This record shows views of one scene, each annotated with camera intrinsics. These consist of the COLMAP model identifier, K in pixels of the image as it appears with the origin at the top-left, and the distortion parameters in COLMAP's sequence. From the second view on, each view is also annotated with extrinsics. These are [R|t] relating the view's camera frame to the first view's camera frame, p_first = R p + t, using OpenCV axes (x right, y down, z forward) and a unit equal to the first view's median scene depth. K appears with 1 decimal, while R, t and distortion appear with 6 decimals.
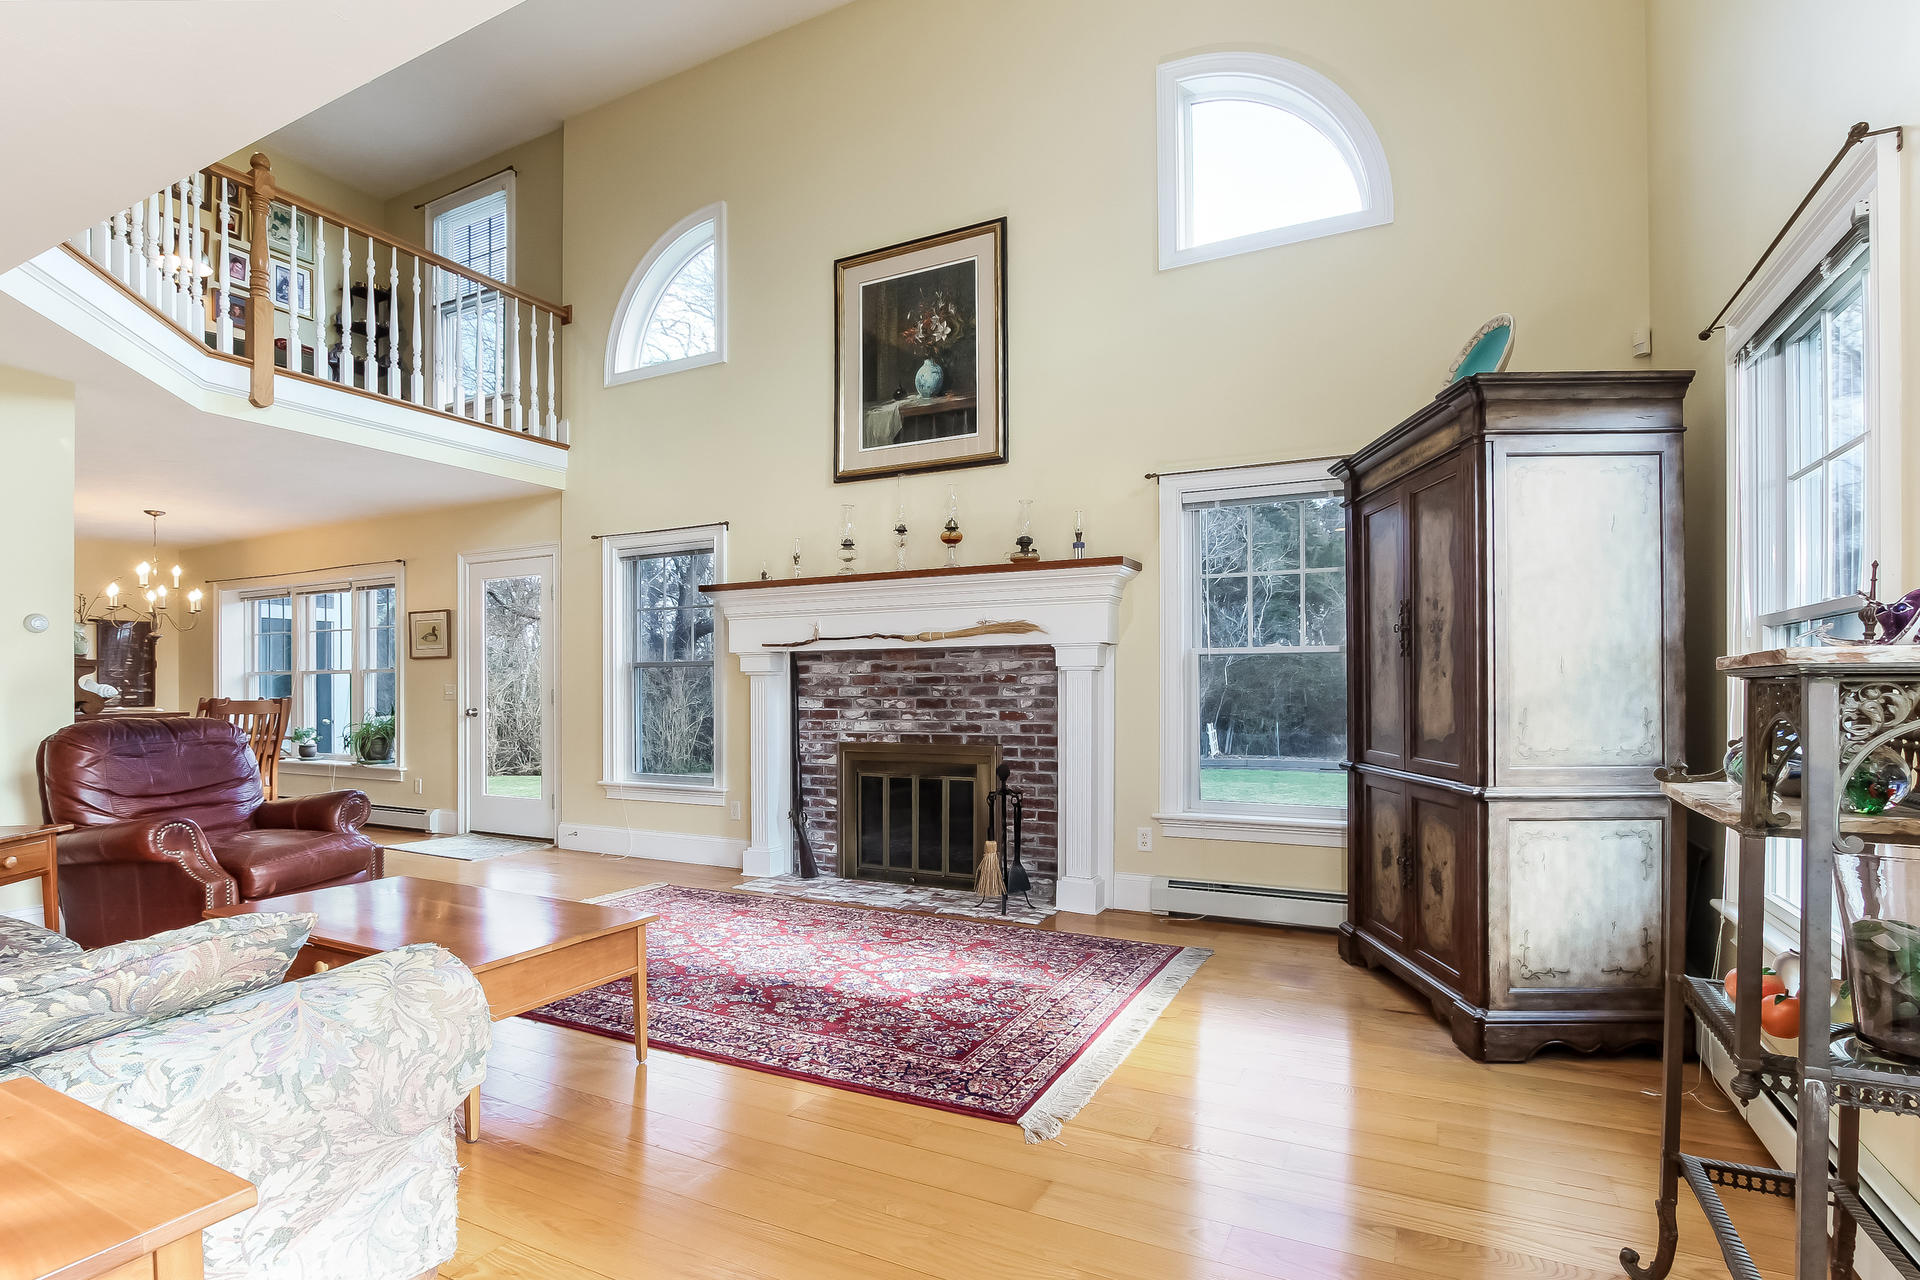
lens RADIAL K [[919.6, 0, 961.4], [0, 919.6, 646.0], [0, 0, 1]] dist [-0.022050, 0.000957]
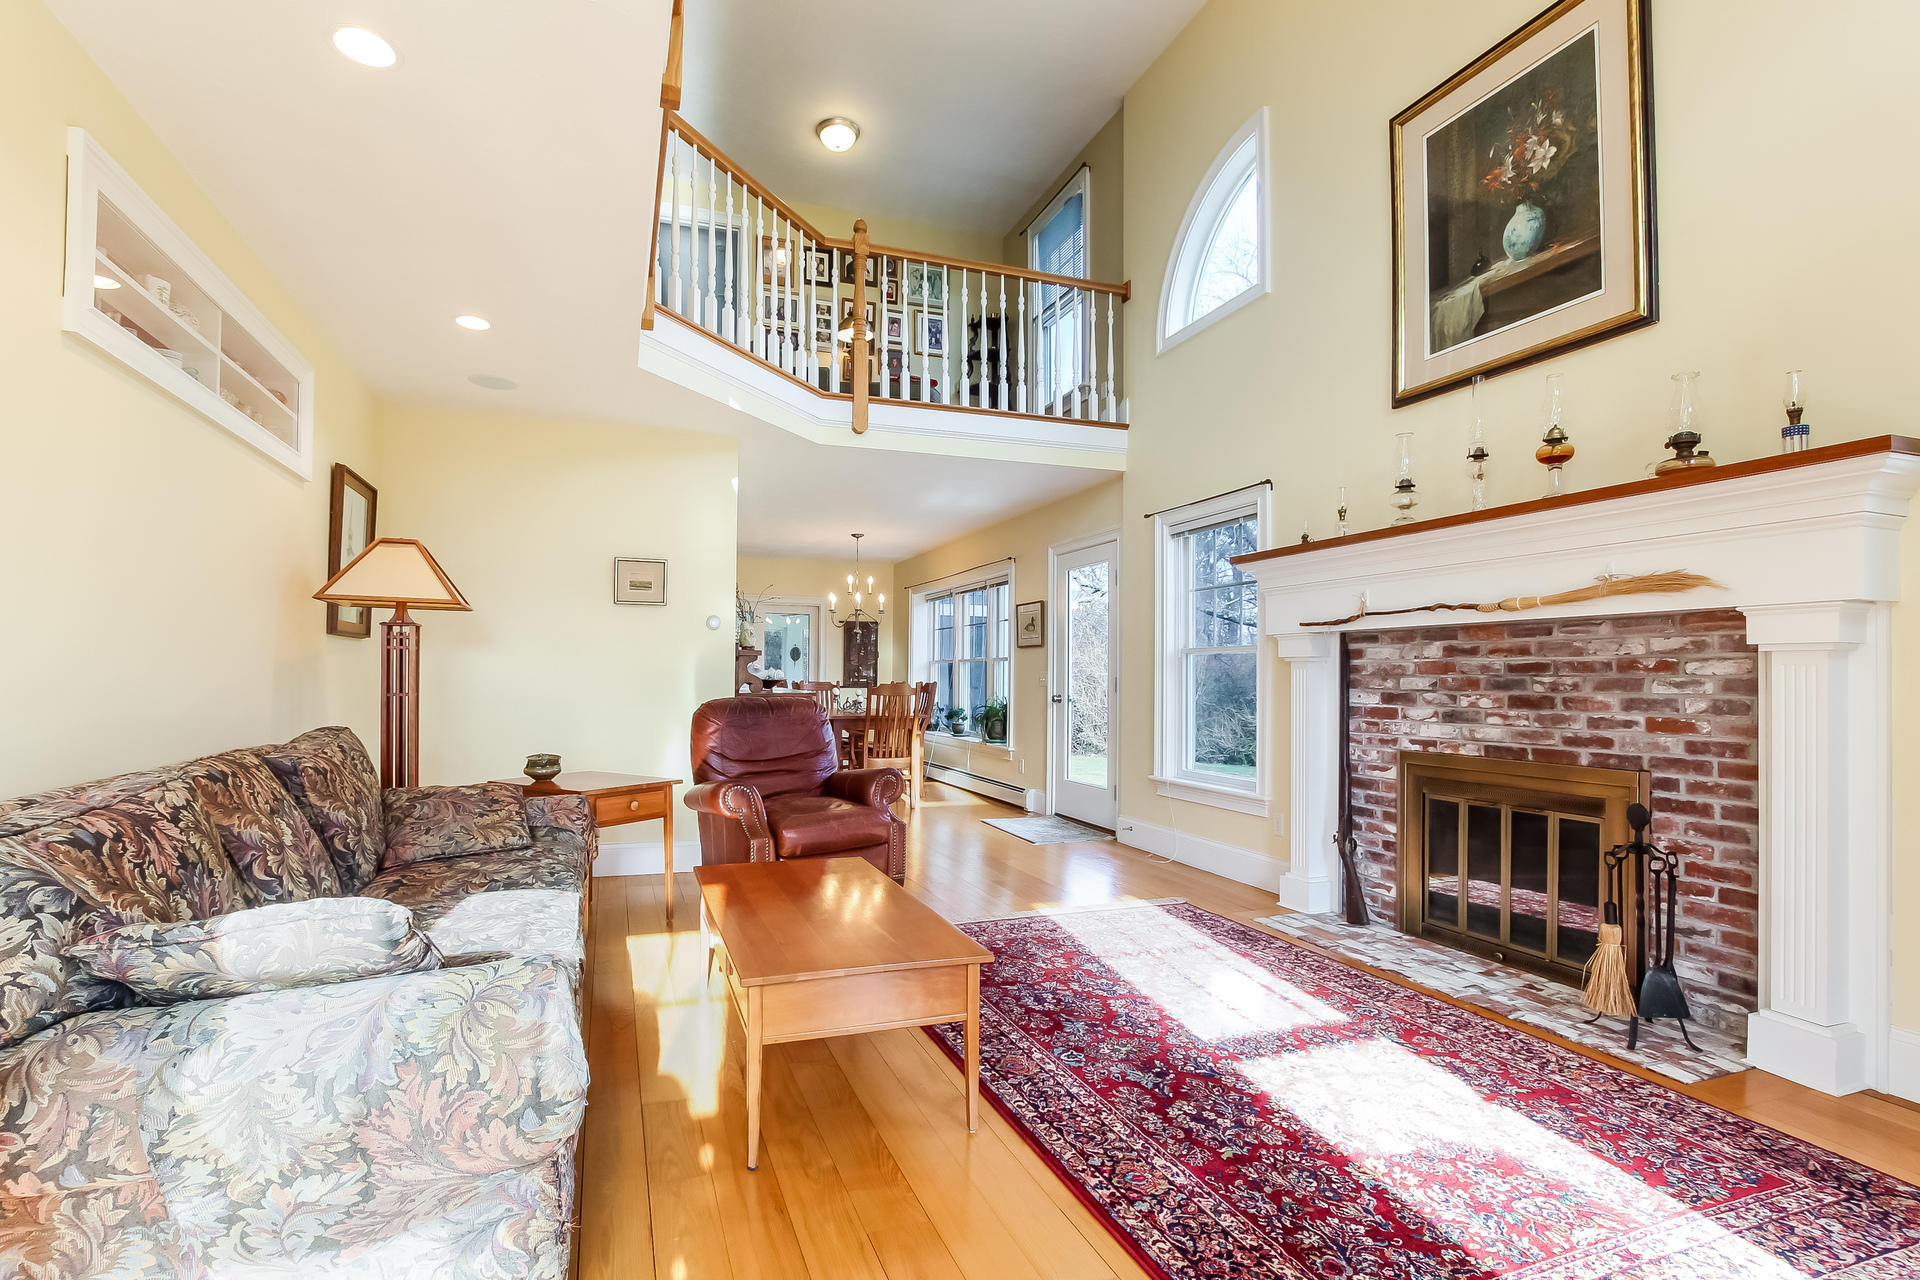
lens RADIAL K [[906.7, 0, 960.0], [0, 906.7, 640.0], [0, 0, 1]] dist [-0.032908, 0.008314]
pose [[0.730713, -0.017833, -0.682452, 0.113847], [0.021100, 0.999771, -0.003533, 0.009984], [0.682359, -0.011818, 0.730922, 0.231217]]
